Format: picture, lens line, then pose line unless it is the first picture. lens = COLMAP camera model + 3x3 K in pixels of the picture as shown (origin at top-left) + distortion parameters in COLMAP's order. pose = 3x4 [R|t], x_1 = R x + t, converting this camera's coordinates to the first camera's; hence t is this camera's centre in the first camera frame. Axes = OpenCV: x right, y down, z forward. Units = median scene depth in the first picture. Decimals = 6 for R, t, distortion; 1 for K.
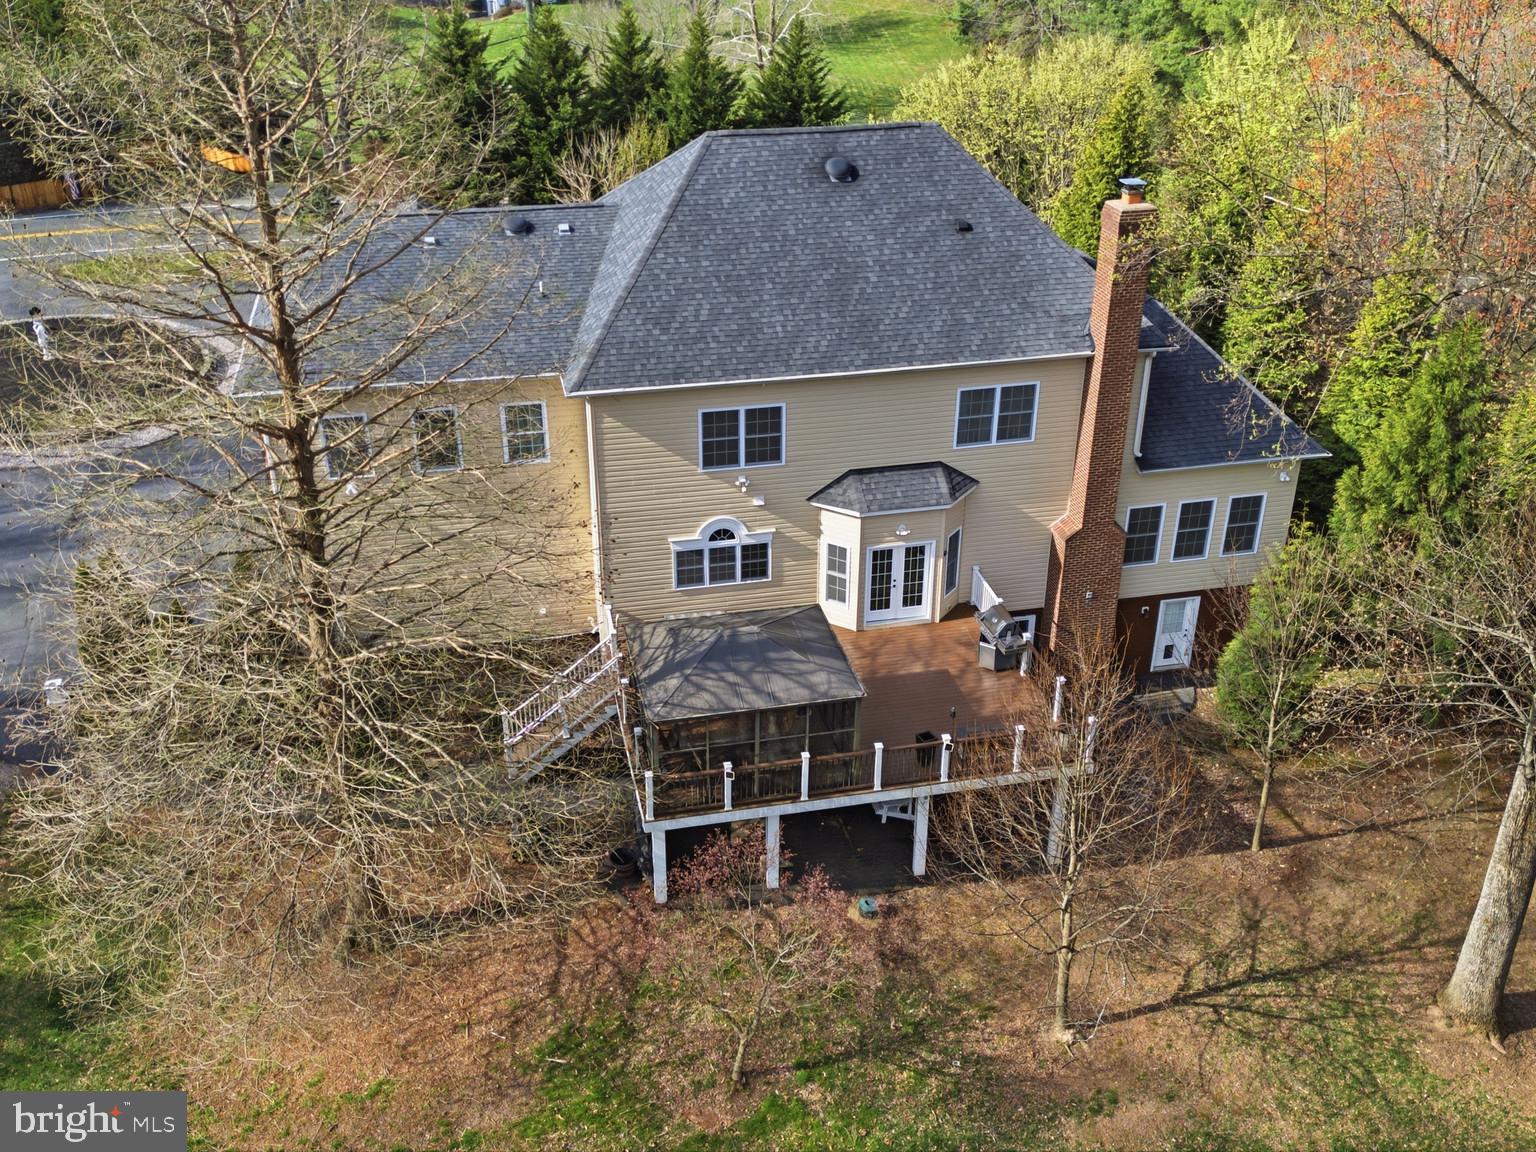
lens RADIAL K [[1454.3, 0, 769.5], [0, 1454.3, 563.9], [0, 0, 1]] dist [0.040060, 0.000000]
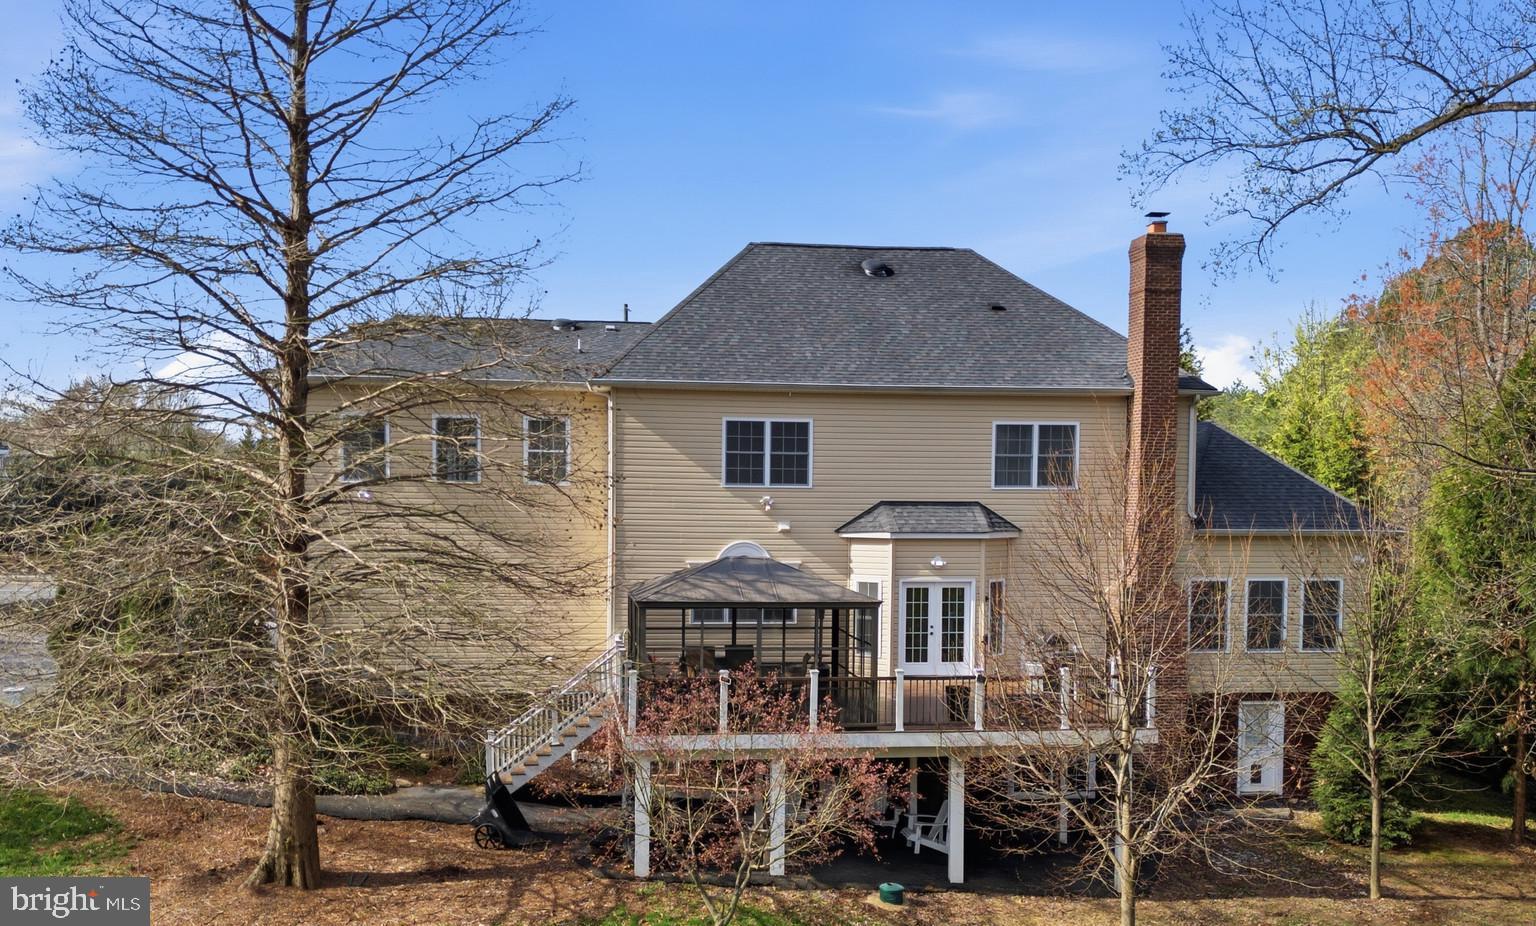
lens RADIAL K [[1481.5, 0, 758.2], [0, 1481.5, 468.1], [0, 0, 1]] dist [0.014541, 0.000000]
pose [[0.997241, 0.009655, -0.073599, 0.045965], [-0.041949, 0.891299, -0.451472, 0.354128], [0.061240, 0.453314, 0.889245, 0.126541]]
